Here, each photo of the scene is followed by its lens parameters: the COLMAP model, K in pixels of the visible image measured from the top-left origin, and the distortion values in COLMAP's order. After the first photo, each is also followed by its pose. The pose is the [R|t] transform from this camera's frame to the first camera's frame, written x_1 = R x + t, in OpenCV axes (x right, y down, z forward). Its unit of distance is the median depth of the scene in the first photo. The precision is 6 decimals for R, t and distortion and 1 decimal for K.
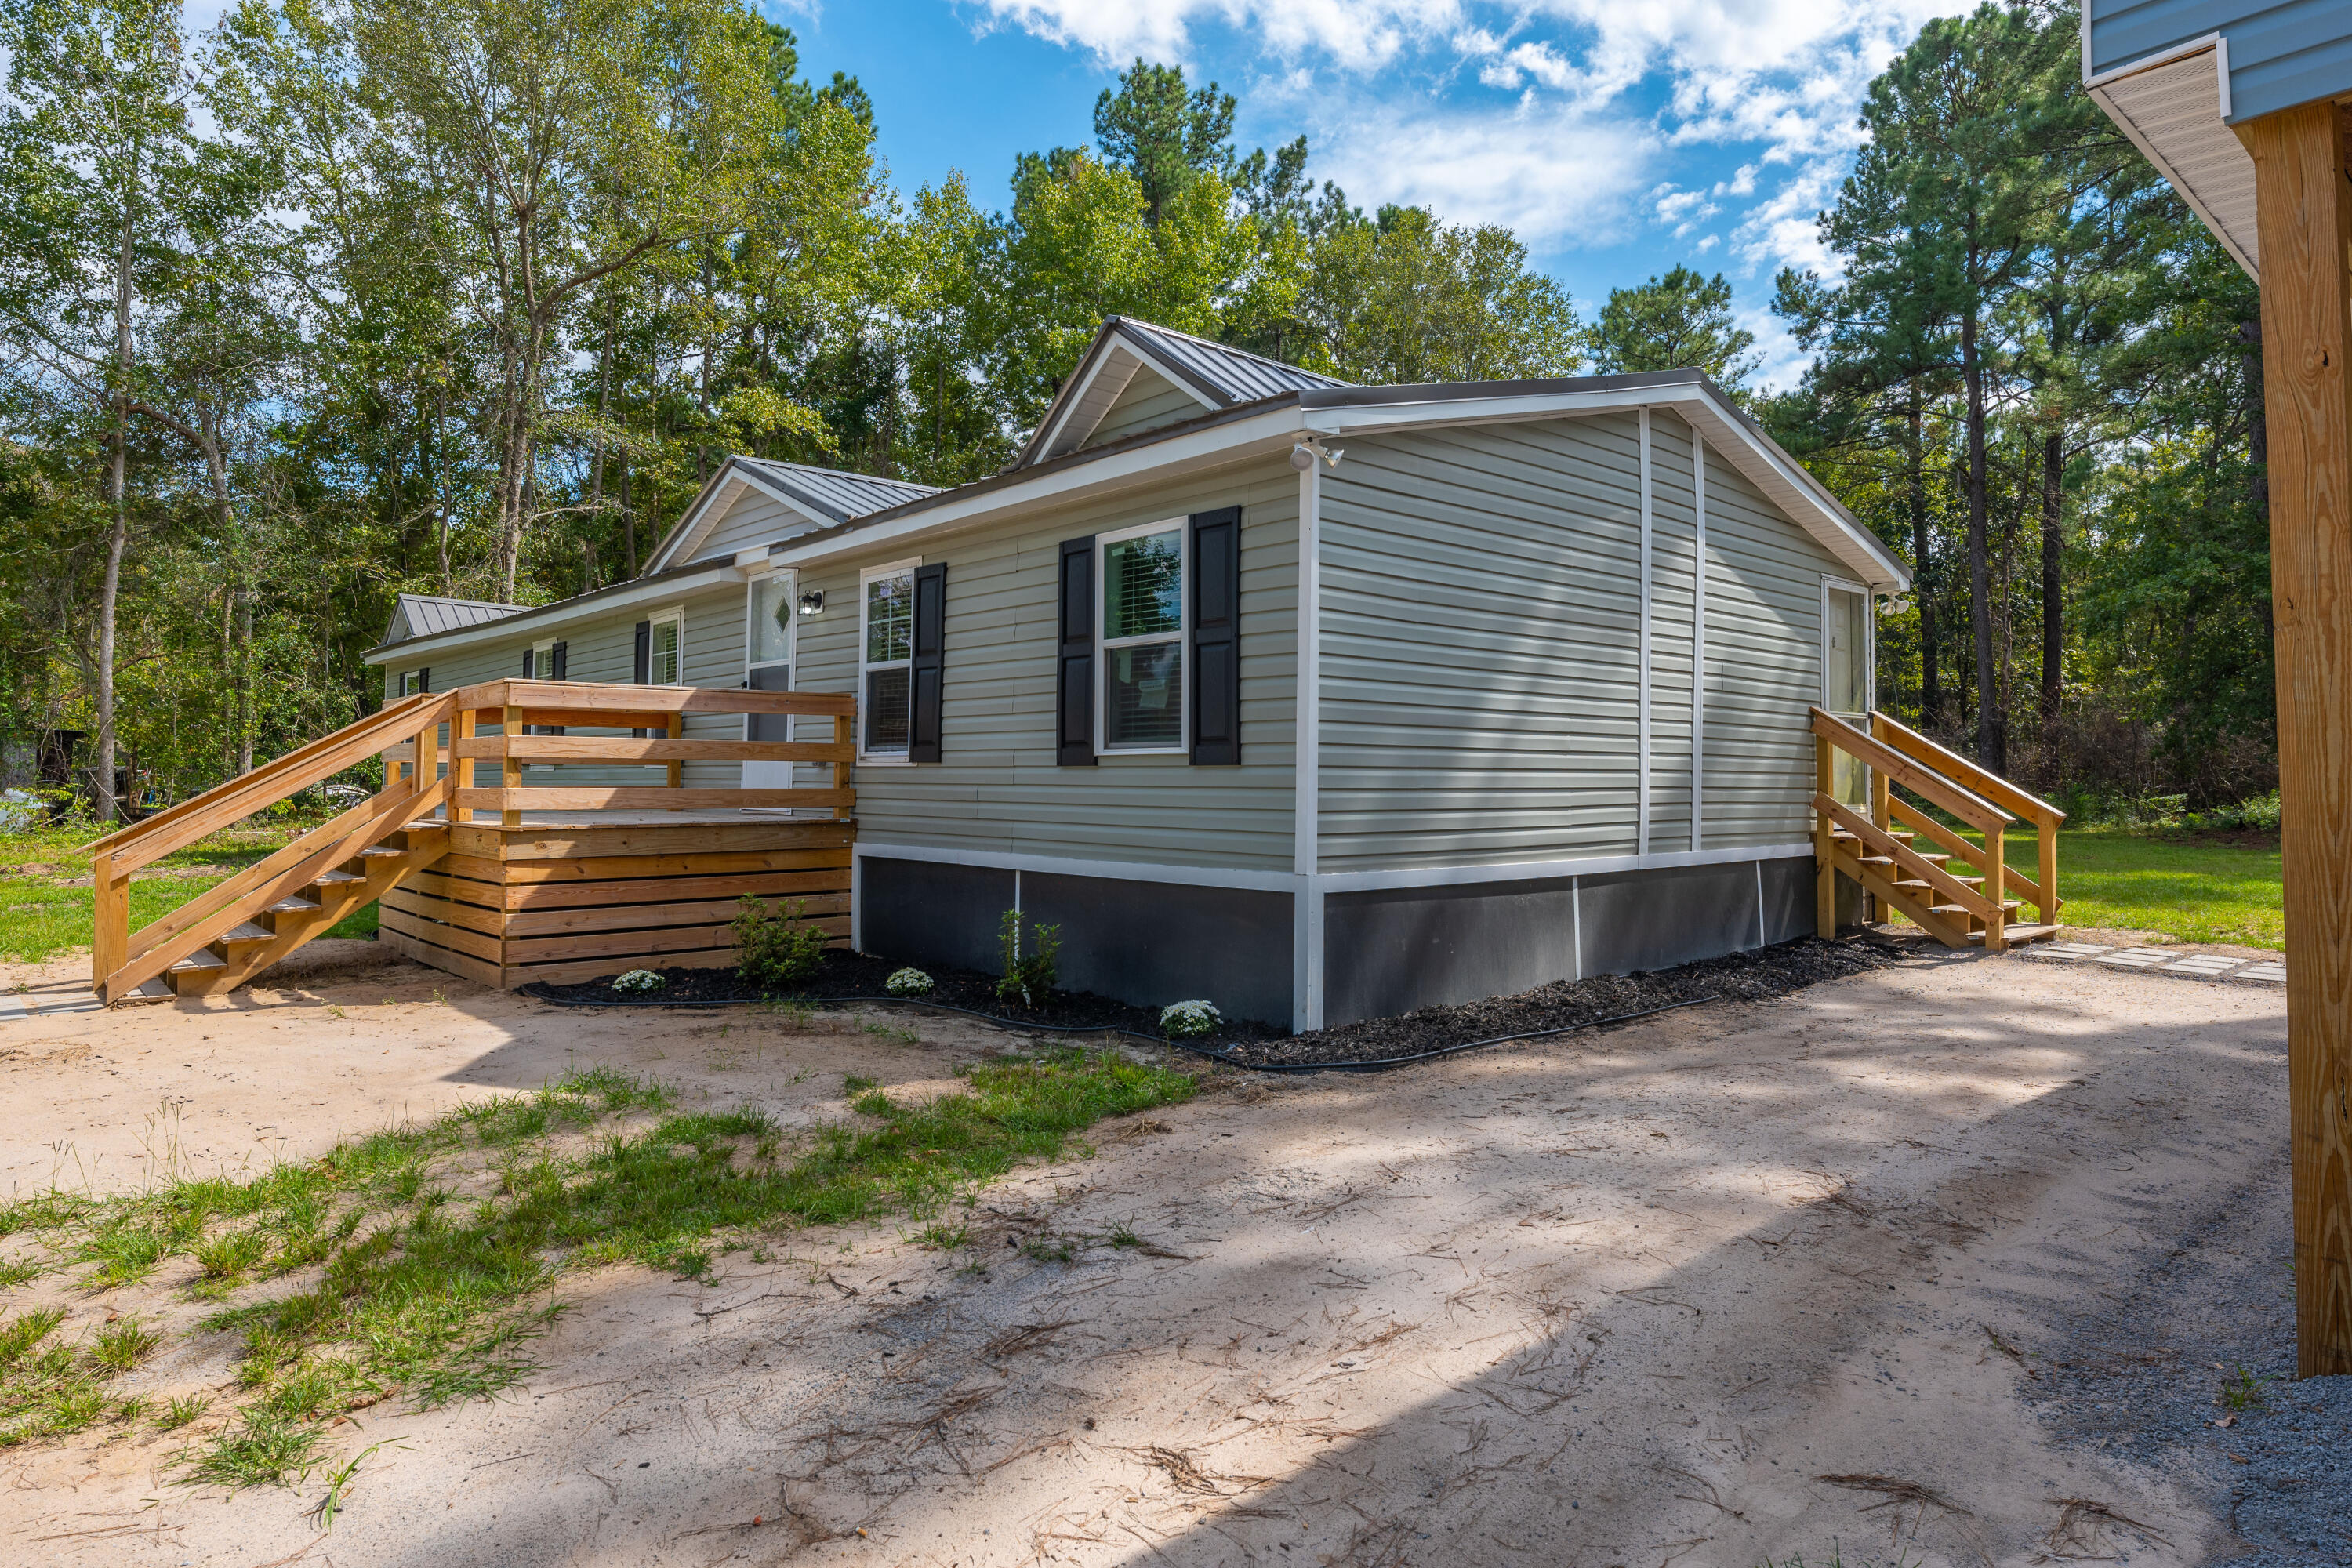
lens RADIAL K [[1357.5, 0, 1165.7], [0, 1357.5, 722.6], [0, 0, 1]] dist [-0.006322, 0.000931]
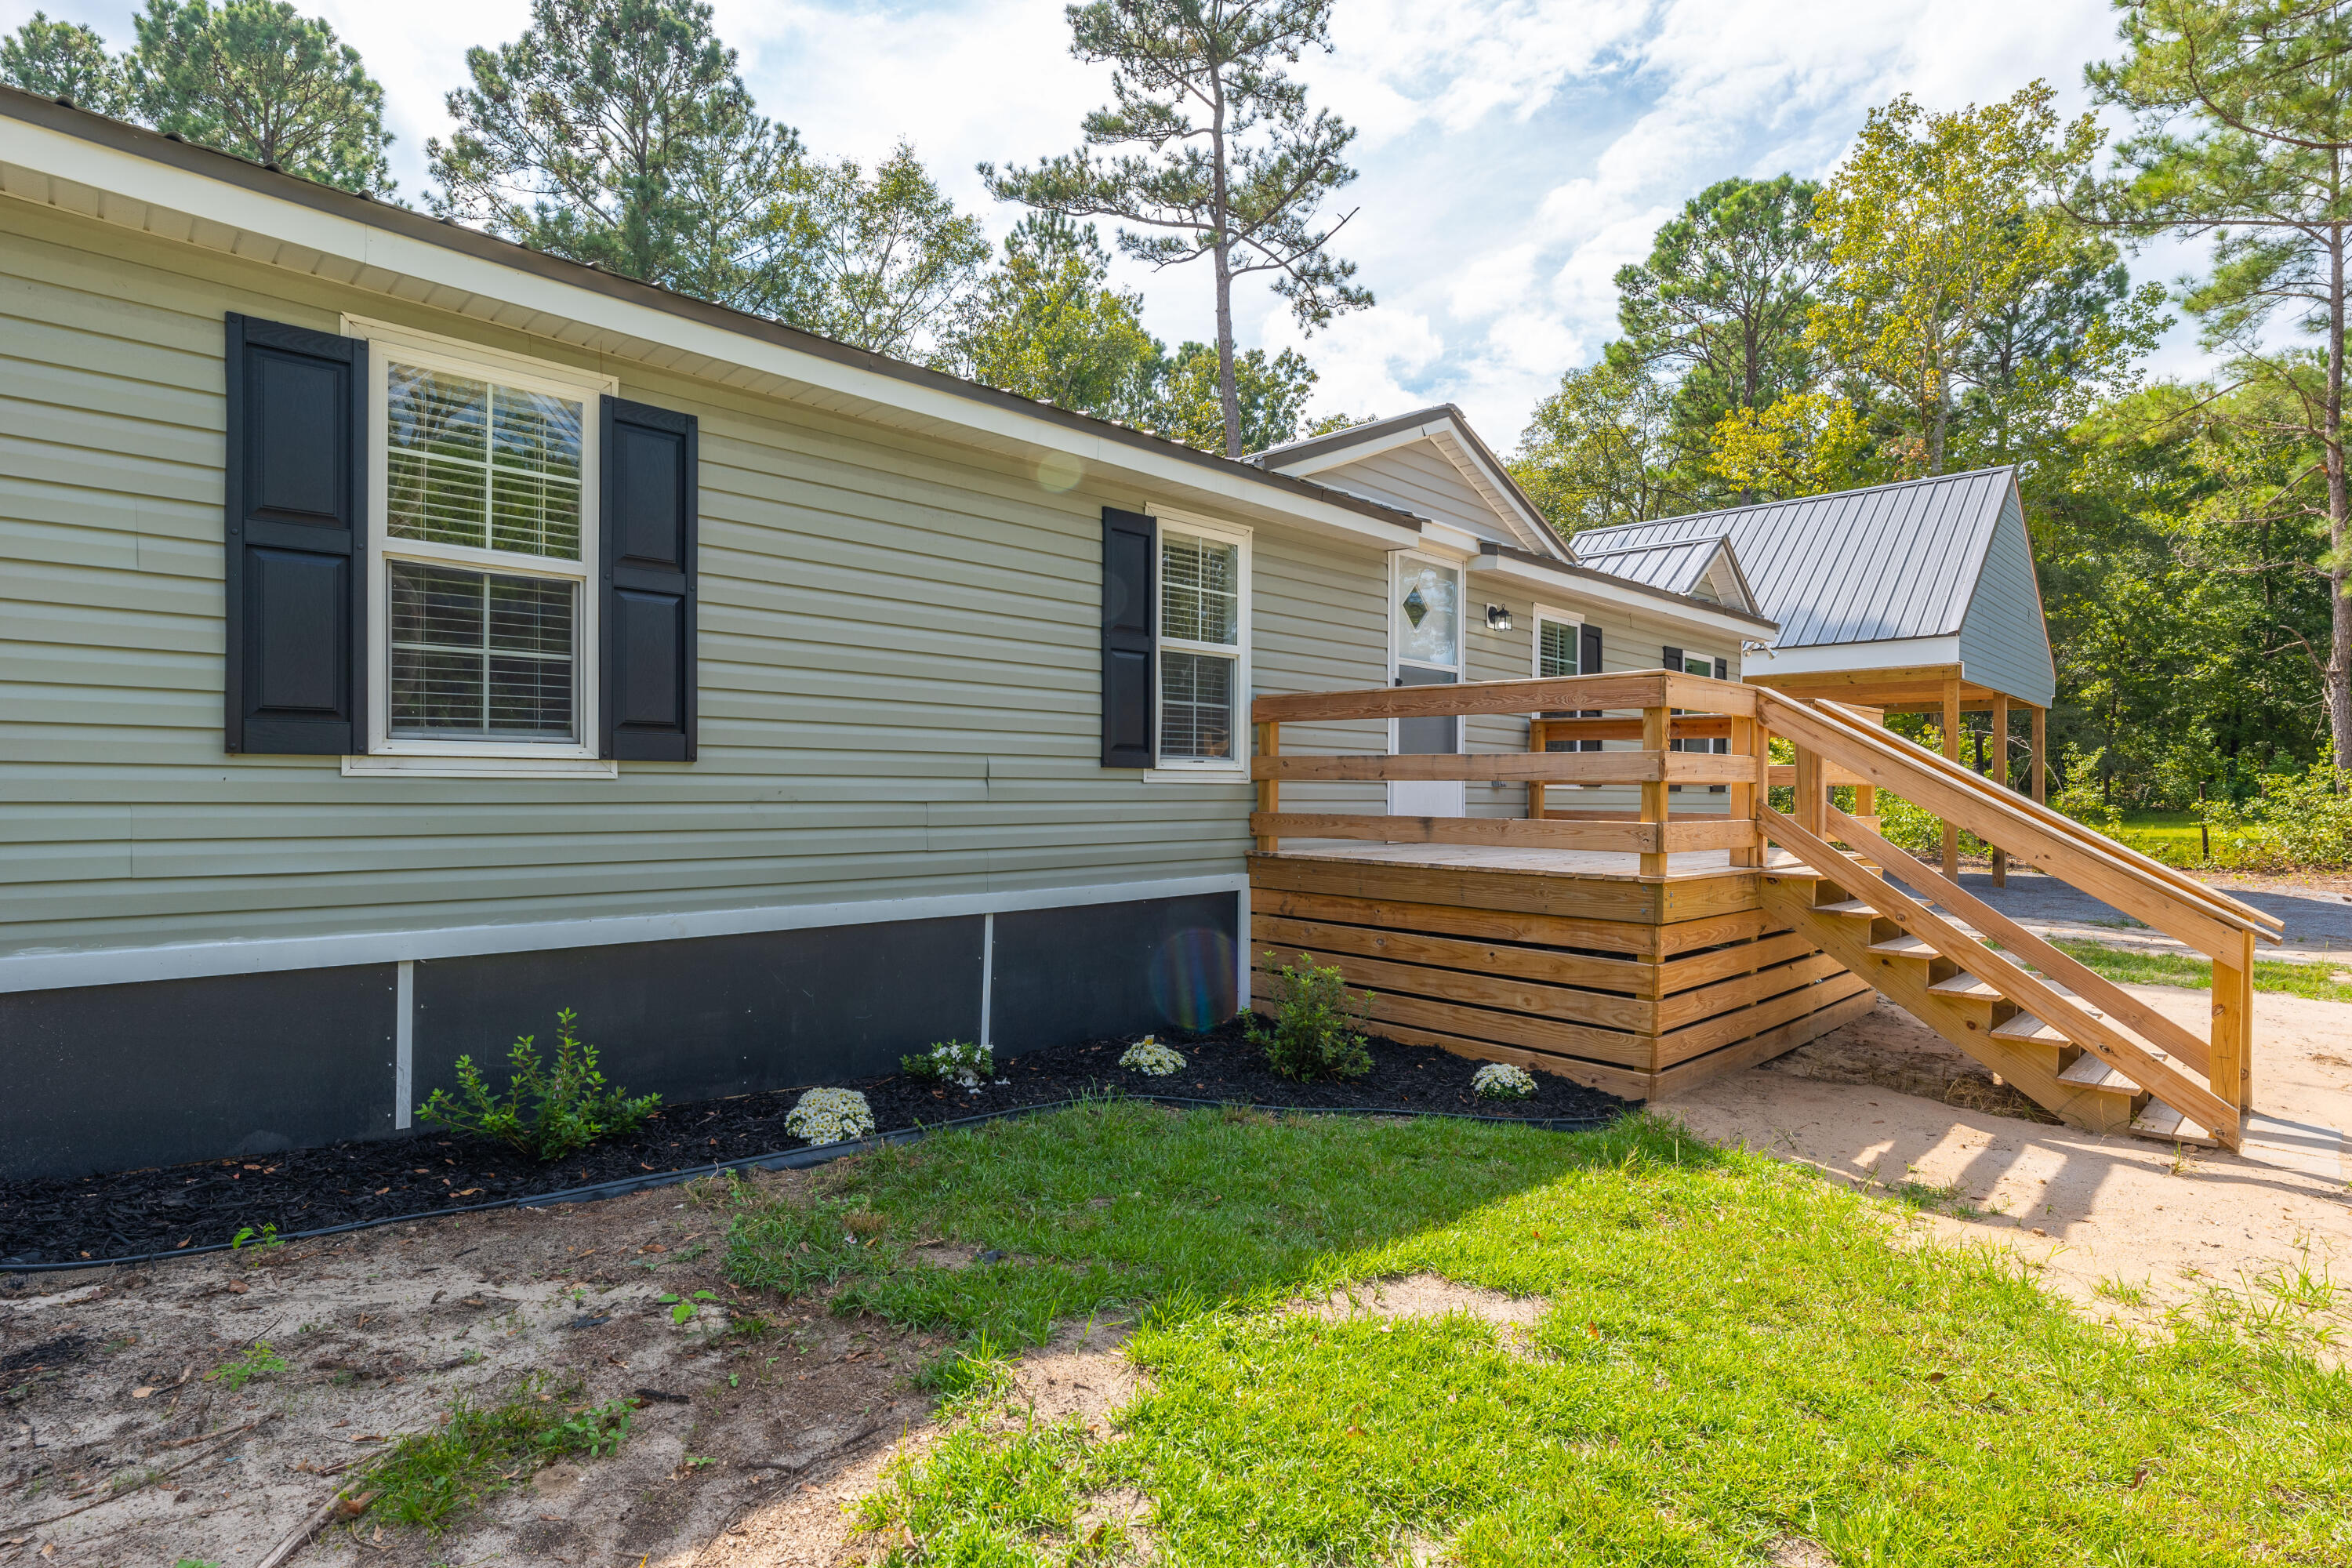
lens RADIAL K [[1185.6, 0, 1168.9], [0, 1185.6, 789.1], [0, 0, 1]] dist [0.005151, 0.000046]
pose [[-0.054957, -0.005839, 0.998472, -1.295815], [-0.052447, 0.998619, 0.002953, 0.051453], [-0.997110, -0.052205, -0.055187, 1.510296]]
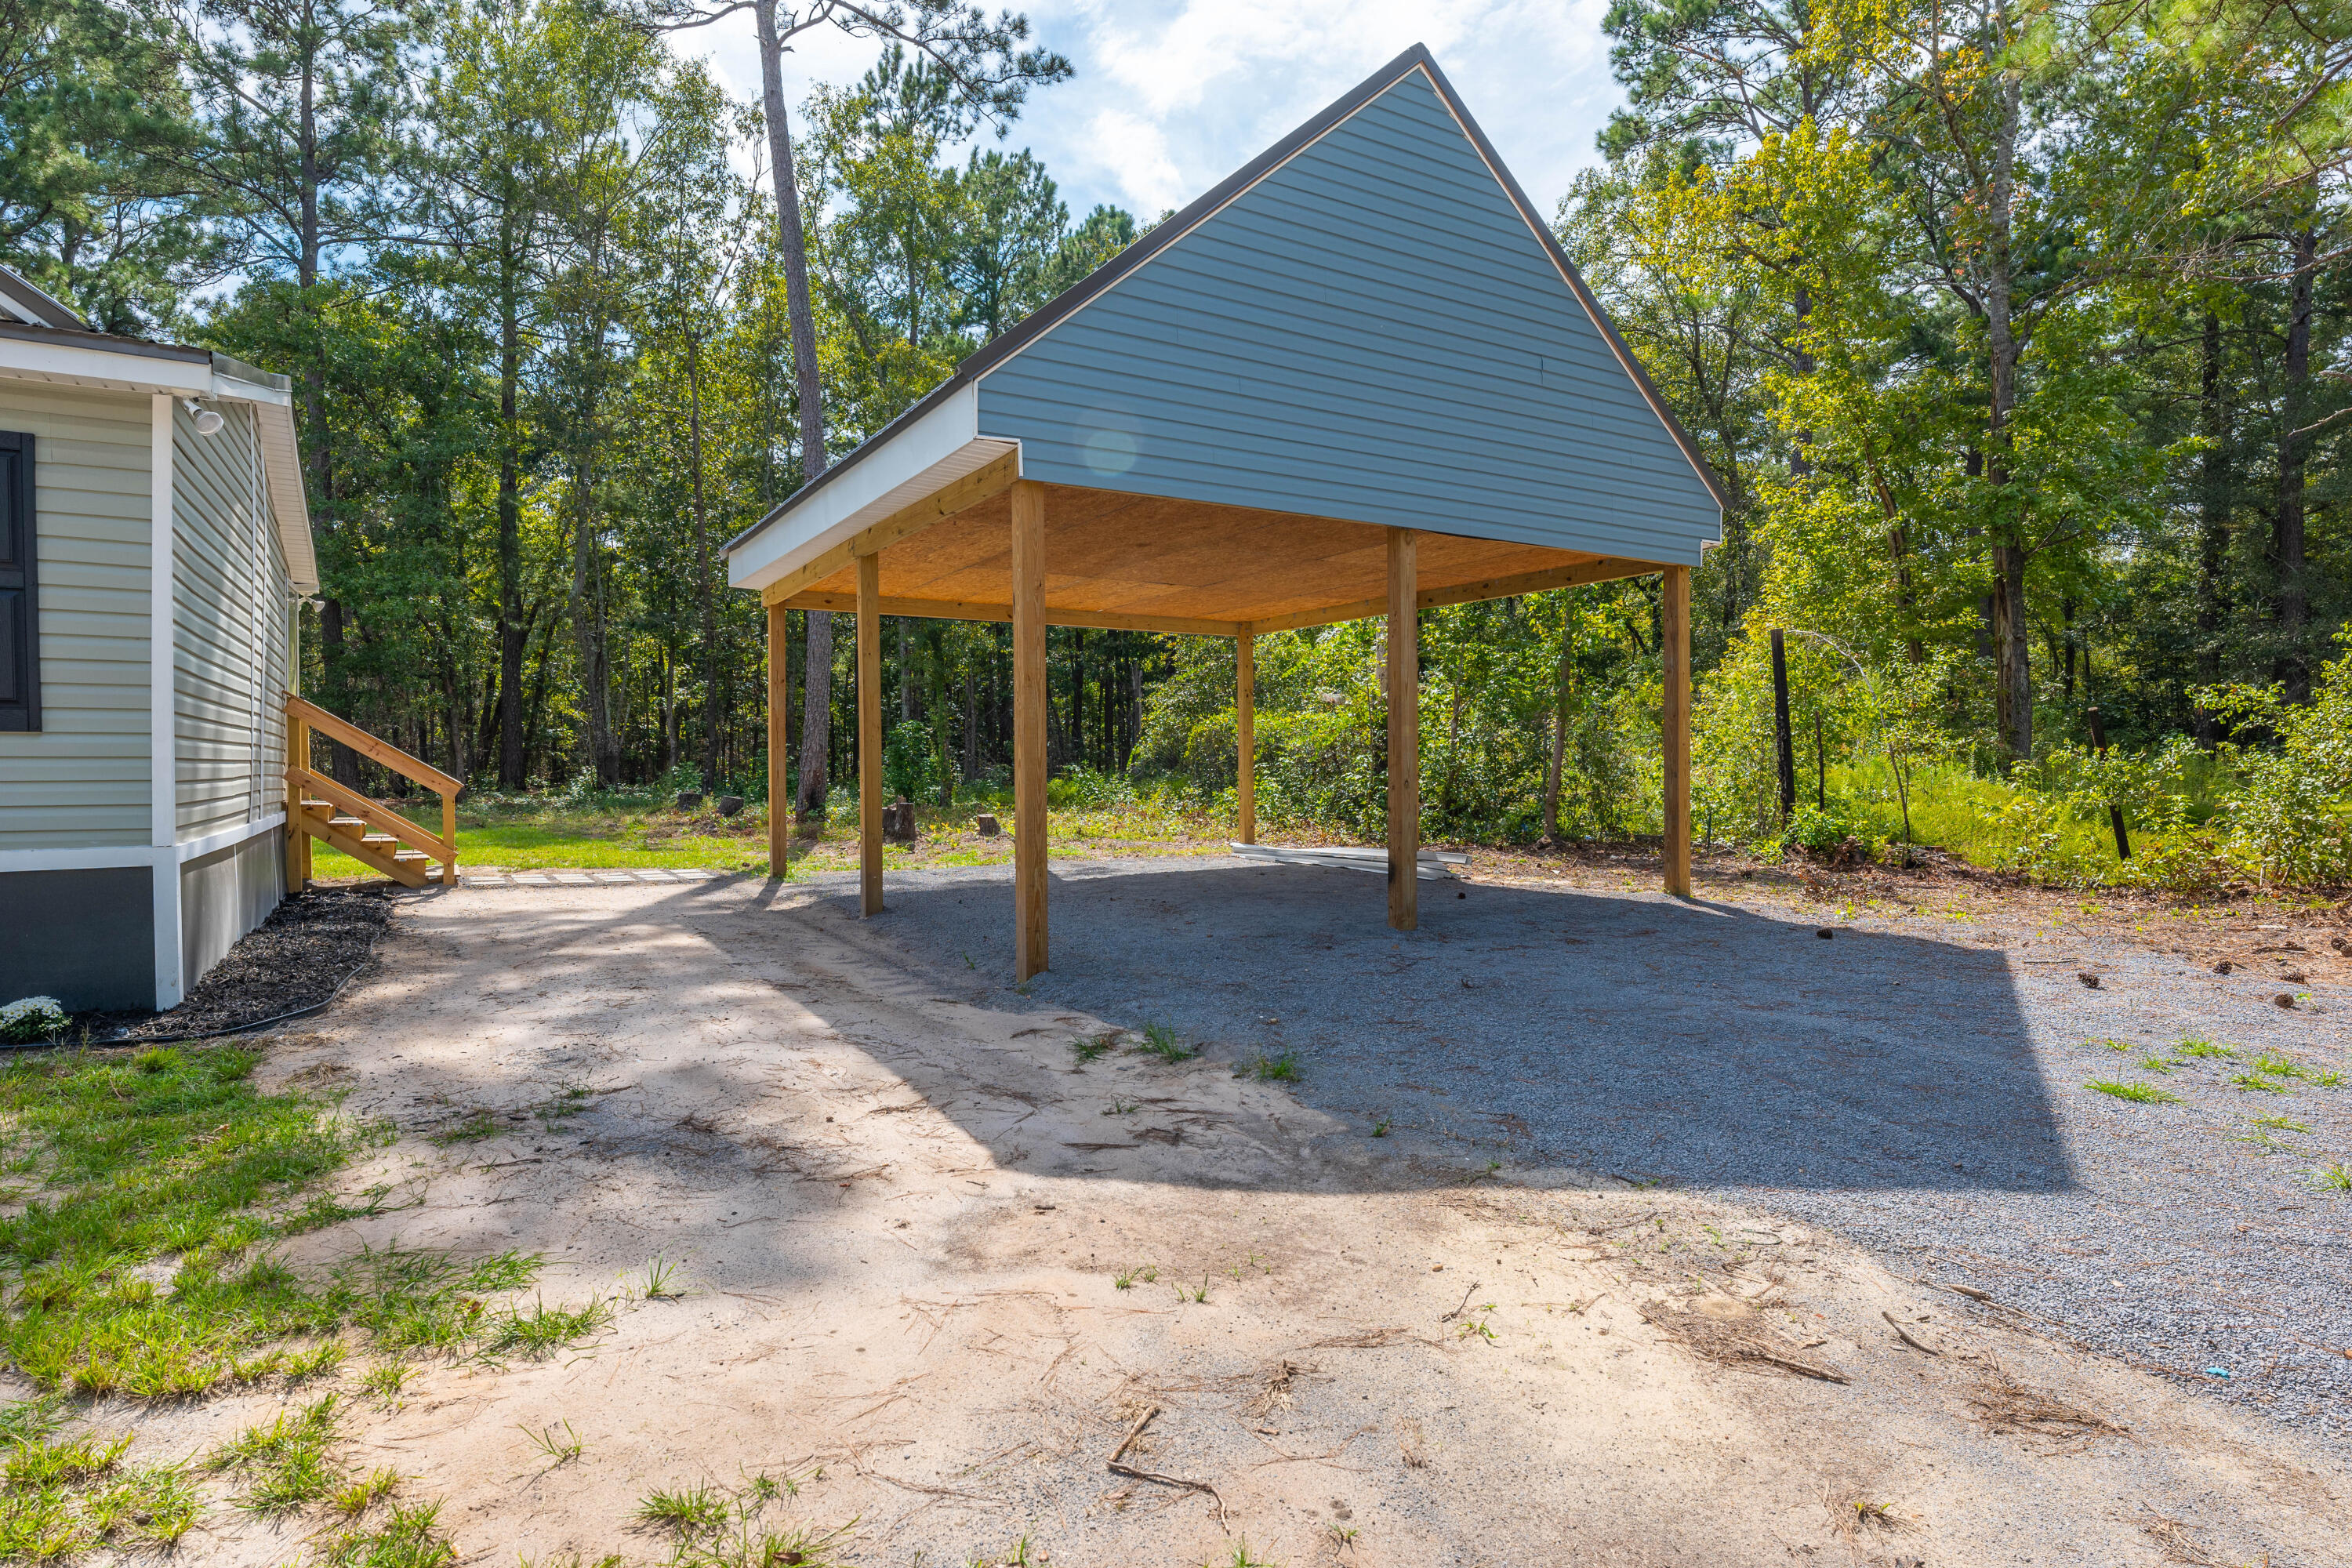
lens RADIAL K [[1277.7, 0, 1178.1], [0, 1277.7, 793.8], [0, 0, 1]] dist [-0.013114, -0.000158]
pose [[0.185725, -0.026998, 0.982231, -0.488484], [-0.036712, 0.998734, 0.034394, 0.012665], [-0.981916, -0.042447, 0.184499, 0.093987]]
